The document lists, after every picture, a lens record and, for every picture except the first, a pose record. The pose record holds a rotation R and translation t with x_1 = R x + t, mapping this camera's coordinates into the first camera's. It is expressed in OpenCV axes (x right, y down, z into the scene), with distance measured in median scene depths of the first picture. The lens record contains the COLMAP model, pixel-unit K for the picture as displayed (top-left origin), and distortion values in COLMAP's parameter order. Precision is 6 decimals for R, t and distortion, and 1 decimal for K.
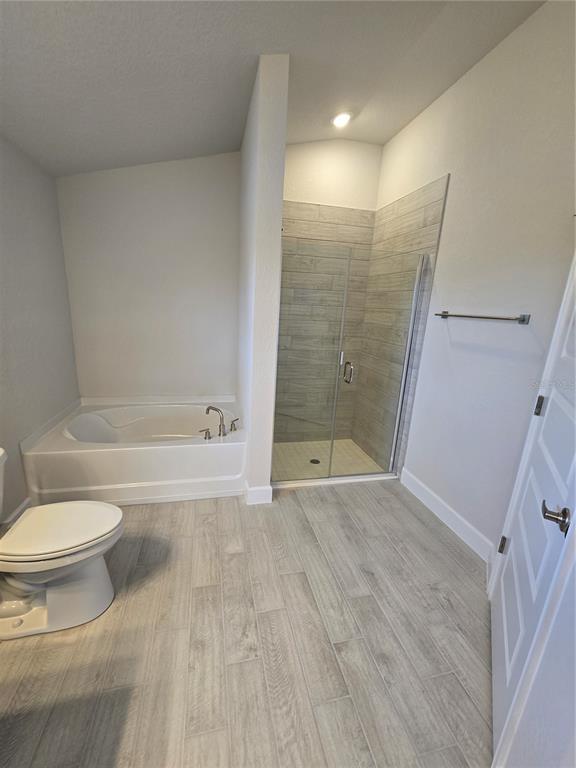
lens RADIAL K [[316.6, 0, 279.0], [0, 316.6, 385.5], [0, 0, 1]] dist [-0.000960, 0.000083]
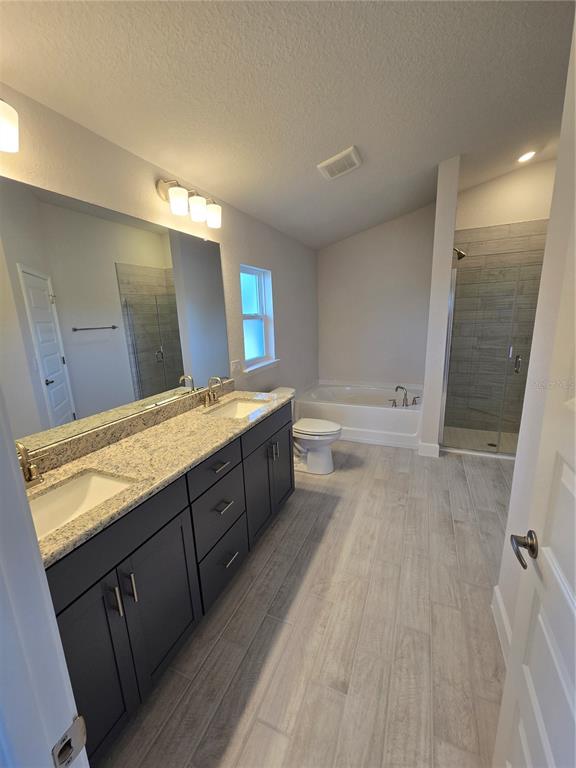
lens RADIAL K [[316.6, 0, 279.0], [0, 316.6, 385.5], [0, 0, 1]] dist [-0.000960, 0.000083]
pose [[0.796967, 0.058458, -0.601187, 0.225098], [-0.075434, 0.997146, -0.003040, 0.112259], [0.599294, 0.047772, 0.799102, -0.505726]]
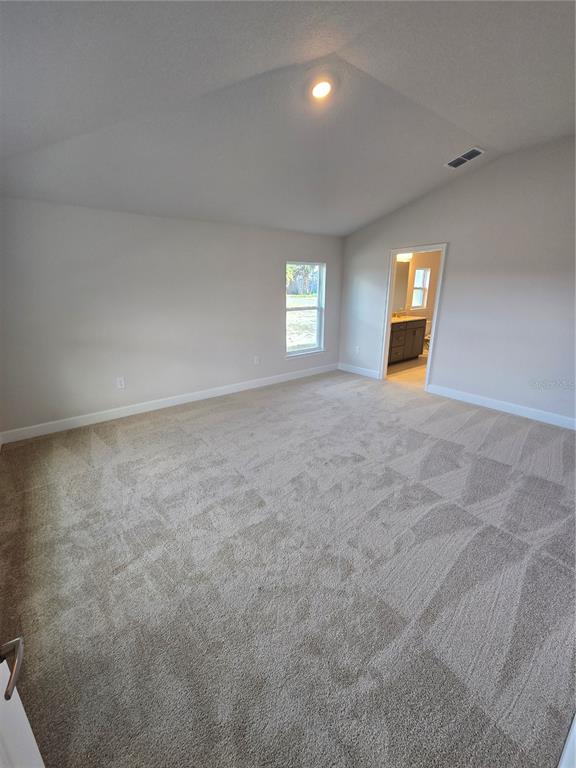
lens RADIAL K [[316.6, 0, 279.0], [0, 316.6, 385.5], [0, 0, 1]] dist [-0.000960, 0.000083]
pose [[0.399069, 0.220841, -0.889929, 2.581755], [-0.204358, 0.967572, 0.148468, 0.822161], [0.893858, 0.122615, 0.431258, -2.774789]]
